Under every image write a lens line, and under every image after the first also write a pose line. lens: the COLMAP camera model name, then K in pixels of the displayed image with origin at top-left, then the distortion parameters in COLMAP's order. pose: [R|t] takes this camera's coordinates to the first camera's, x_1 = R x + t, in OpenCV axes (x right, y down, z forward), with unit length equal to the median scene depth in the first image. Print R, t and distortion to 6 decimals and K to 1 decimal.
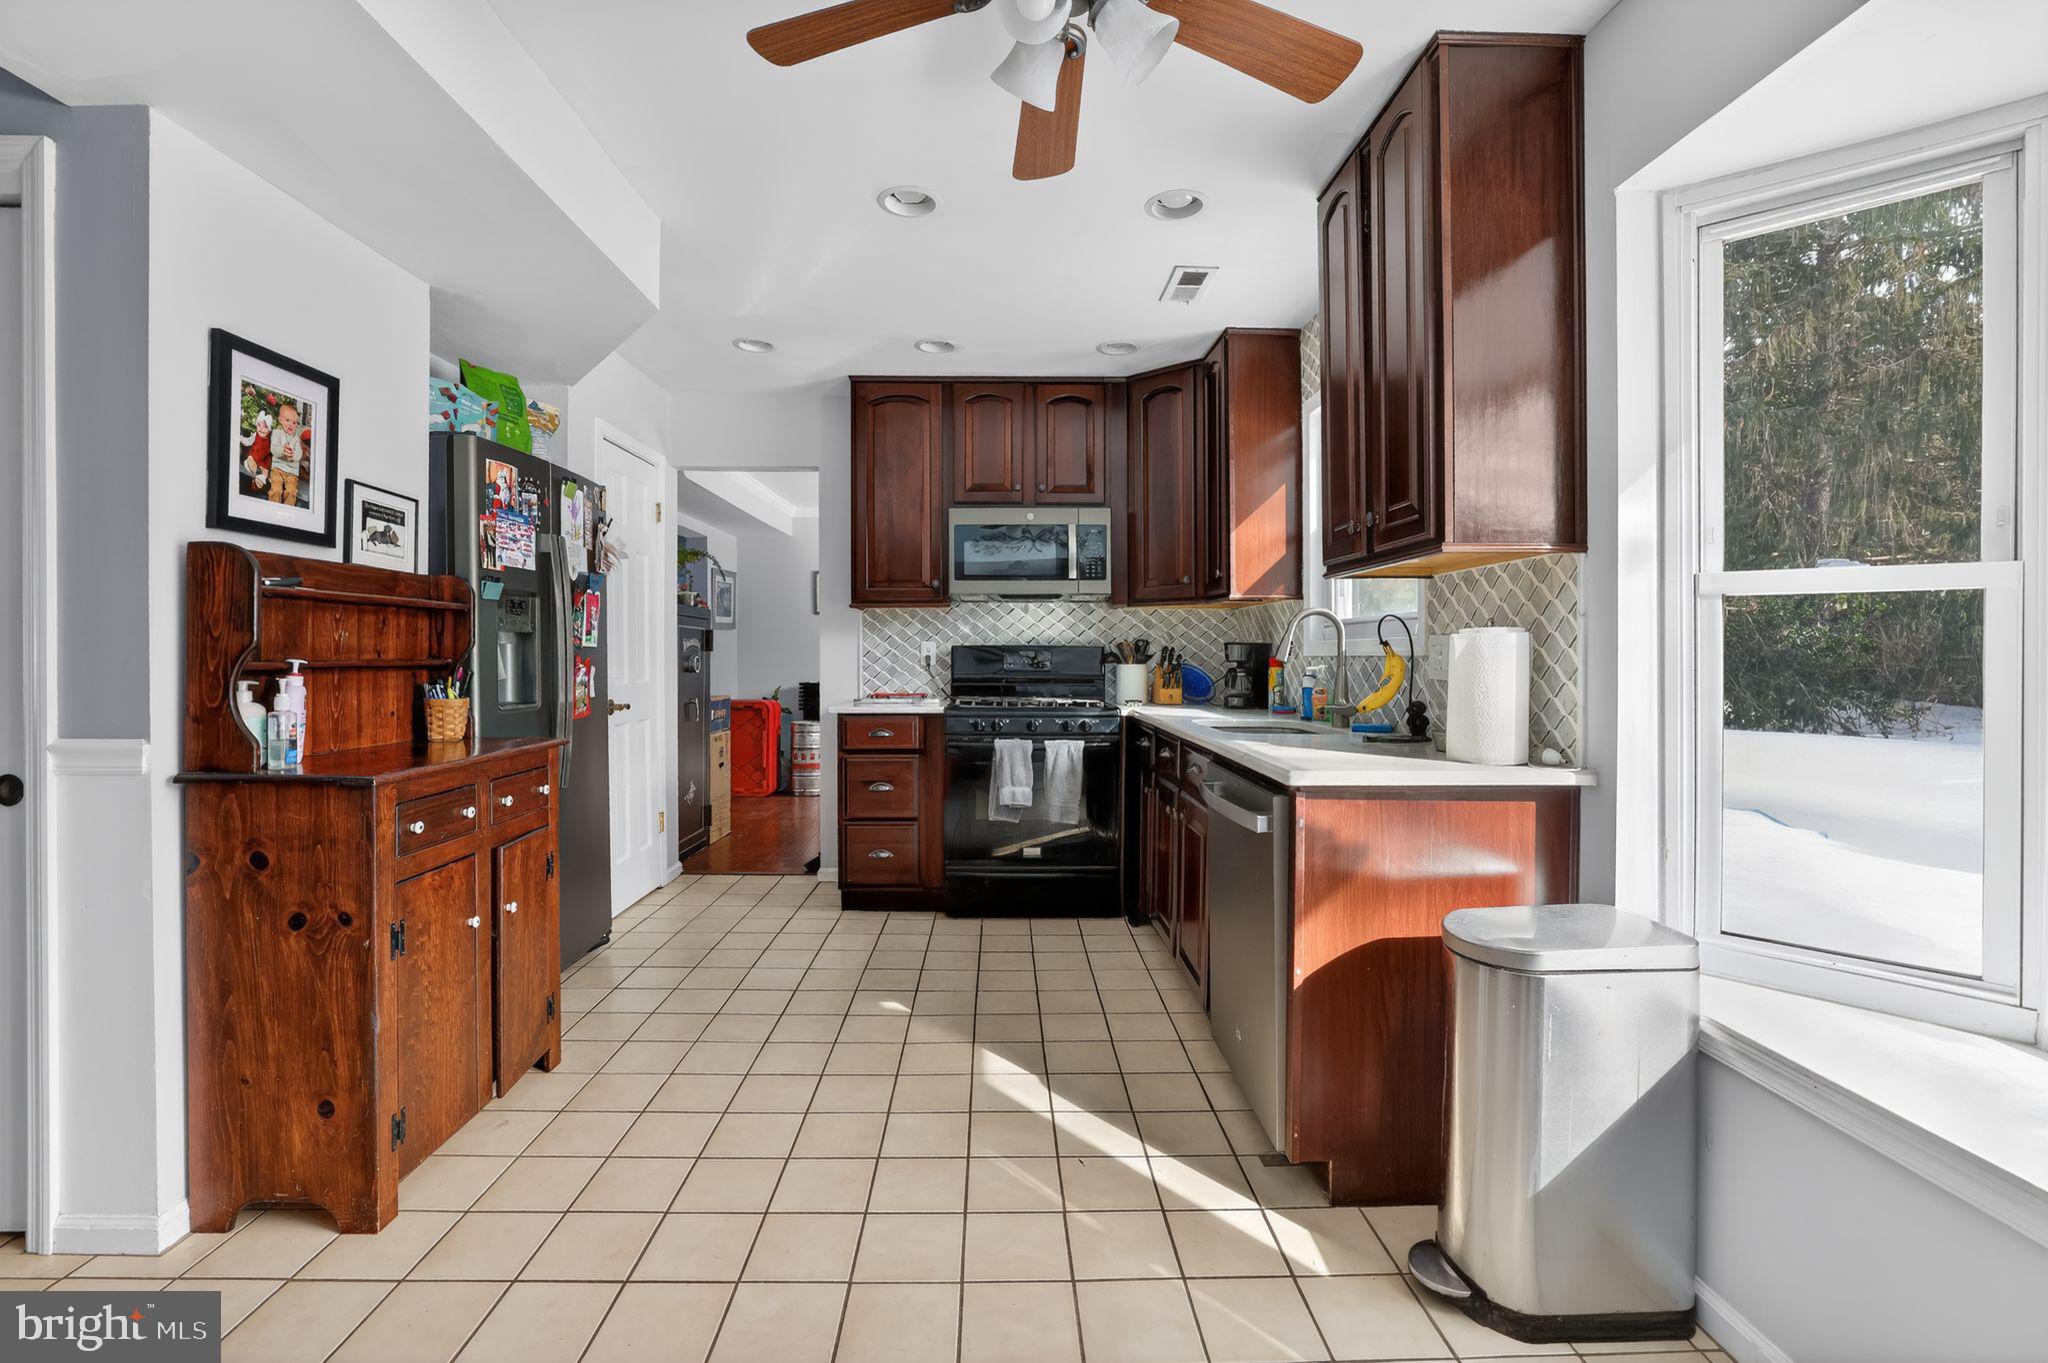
lens RADIAL K [[903.0, 0, 1018.2], [0, 903.0, 653.3], [0, 0, 1]] dist [-0.001194, 0.000166]
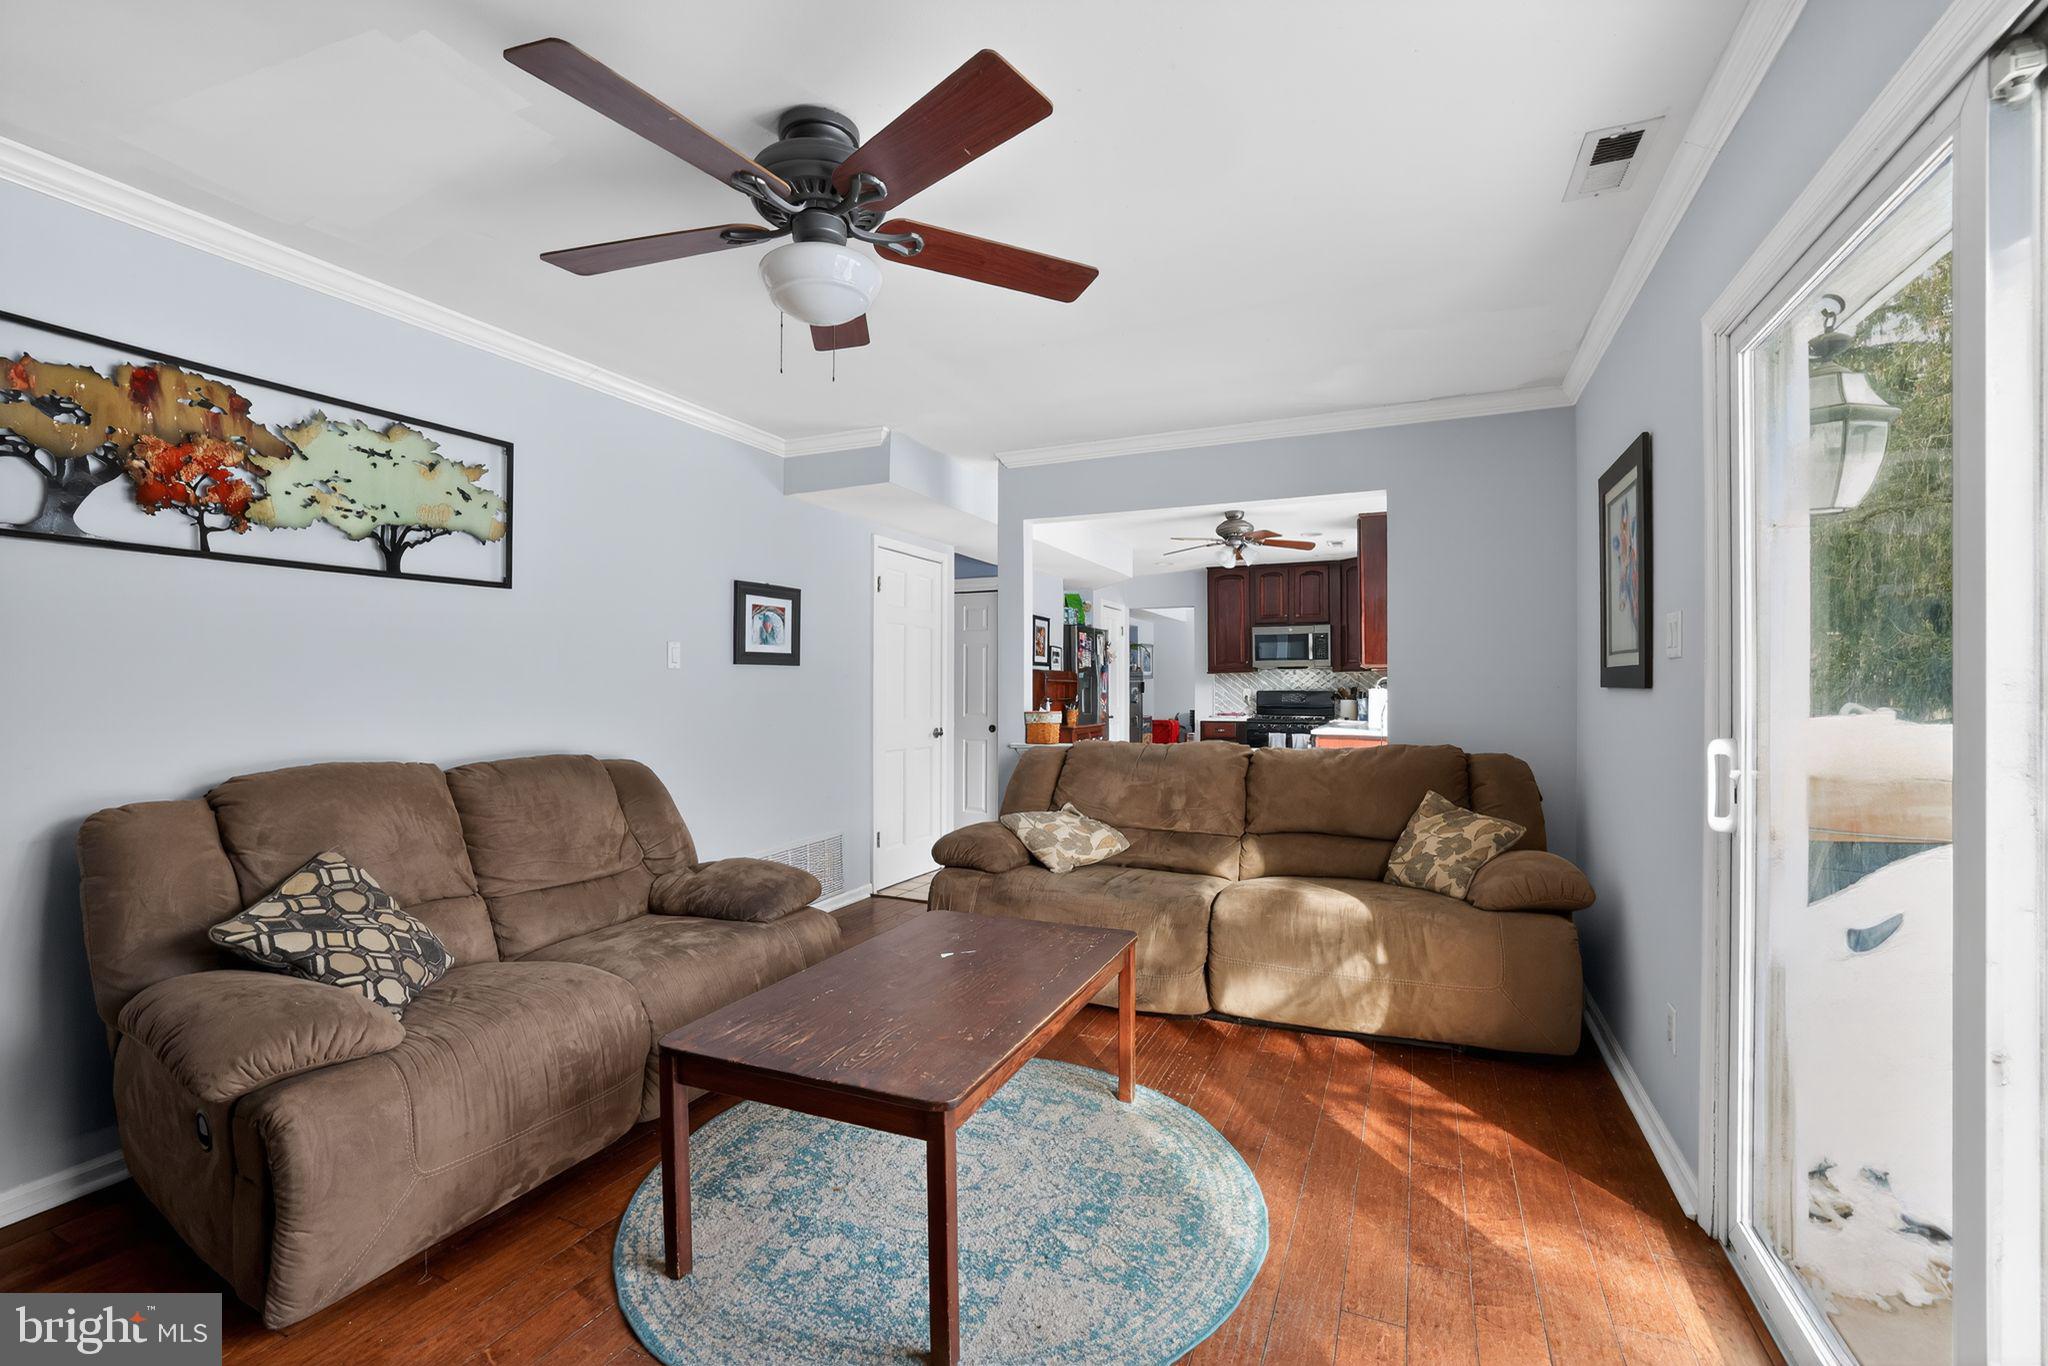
lens RADIAL K [[903.0, 0, 1026.6], [0, 903.0, 686.4], [0, 0, 1]] dist [-0.001194, 0.000166]
pose [[0.906887, -0.005309, -0.421340, 0.341926], [0.004164, 0.999985, -0.003638, -0.013852], [0.421353, 0.001545, 0.906896, -1.177230]]
